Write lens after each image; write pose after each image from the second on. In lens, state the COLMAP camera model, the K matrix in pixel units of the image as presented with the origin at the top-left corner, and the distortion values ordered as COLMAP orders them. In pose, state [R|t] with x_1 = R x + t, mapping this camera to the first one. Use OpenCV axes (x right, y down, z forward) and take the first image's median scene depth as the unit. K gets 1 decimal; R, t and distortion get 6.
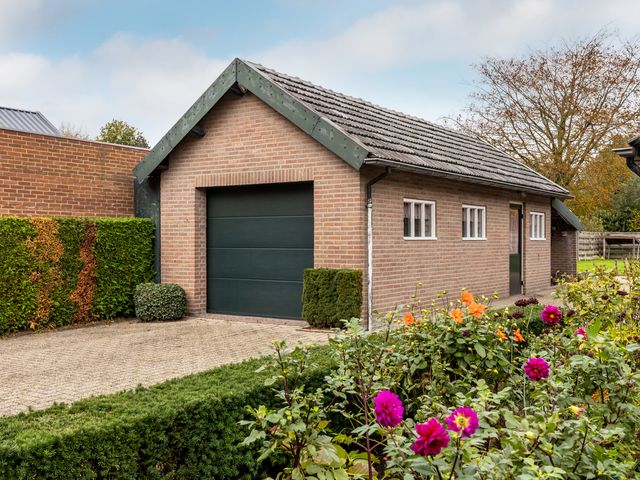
lens RADIAL K [[690.3, 0, 320.5], [0, 690.3, 238.5], [0, 0, 1]] dist [-0.013685, 0.000000]
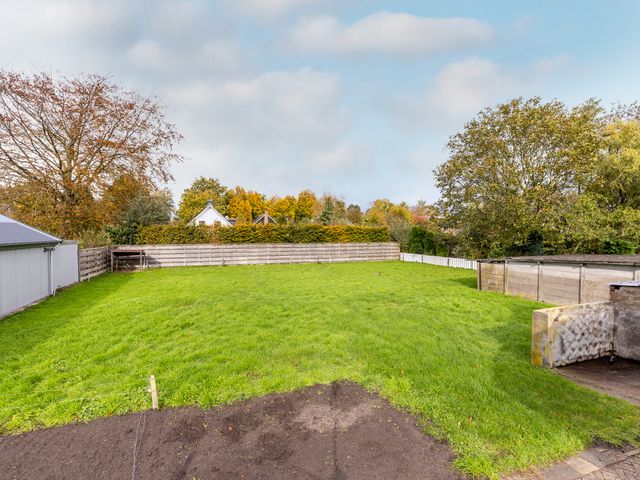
lens RADIAL K [[319.1, 0, 321.8], [0, 319.1, 237.9], [0, 0, 1]] dist [-0.001084, -0.000728]
pose [[0.566798, -0.011061, 0.823782, 0.180994], [-0.001588, 0.999893, 0.014518, -0.028382], [-0.823855, -0.009537, 0.566720, 0.431827]]
